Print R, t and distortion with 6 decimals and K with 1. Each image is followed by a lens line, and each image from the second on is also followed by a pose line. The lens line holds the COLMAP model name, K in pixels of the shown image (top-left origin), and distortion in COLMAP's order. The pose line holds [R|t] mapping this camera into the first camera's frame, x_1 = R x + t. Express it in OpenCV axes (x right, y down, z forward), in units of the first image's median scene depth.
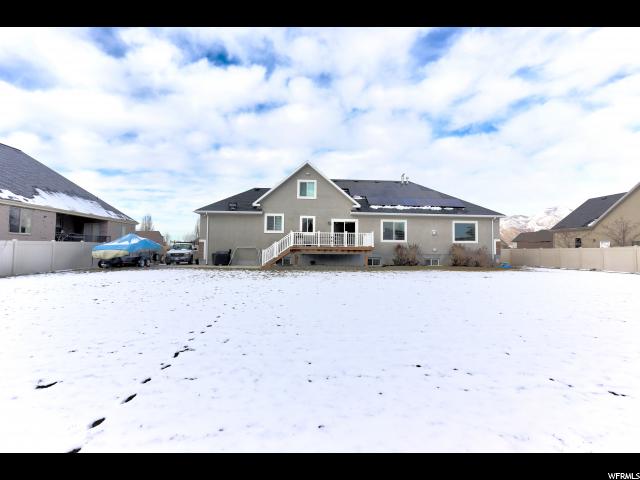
lens RADIAL K [[314.0, 0, 325.0], [0, 314.0, 238.7], [0, 0, 1]] dist [-0.015193, 0.001165]
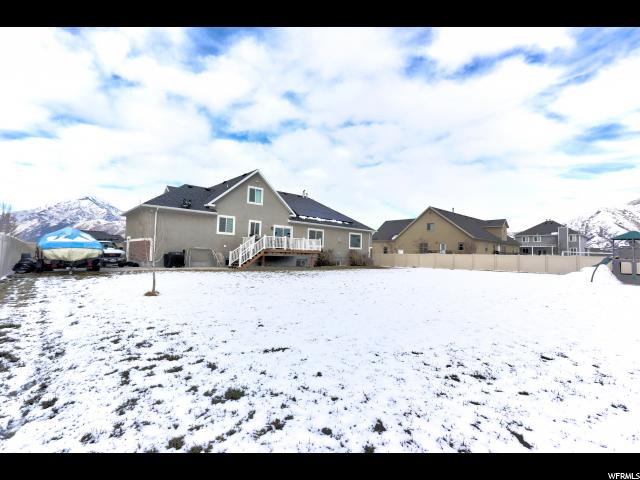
lens RADIAL K [[324.0, 0, 322.8], [0, 324.0, 241.5], [0, 0, 1]] dist [0.023890, -0.000696]
pose [[0.778660, 0.038926, 0.626238, -0.564005], [-0.040276, 0.999116, -0.012024, 0.003617], [-0.626152, -0.015860, 0.779539, -0.015651]]
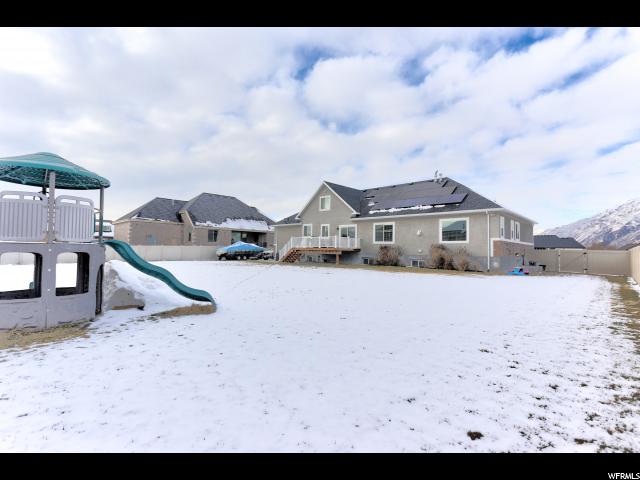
lens RADIAL K [[314.0, 0, 320.5], [0, 314.0, 240.2], [0, 0, 1]] dist [-0.015193, 0.001165]
pose [[0.664186, -0.022913, -0.747216, 0.879944], [0.018349, 0.999729, -0.014346, 0.011139], [0.747342, -0.004183, 0.664426, 0.131122]]
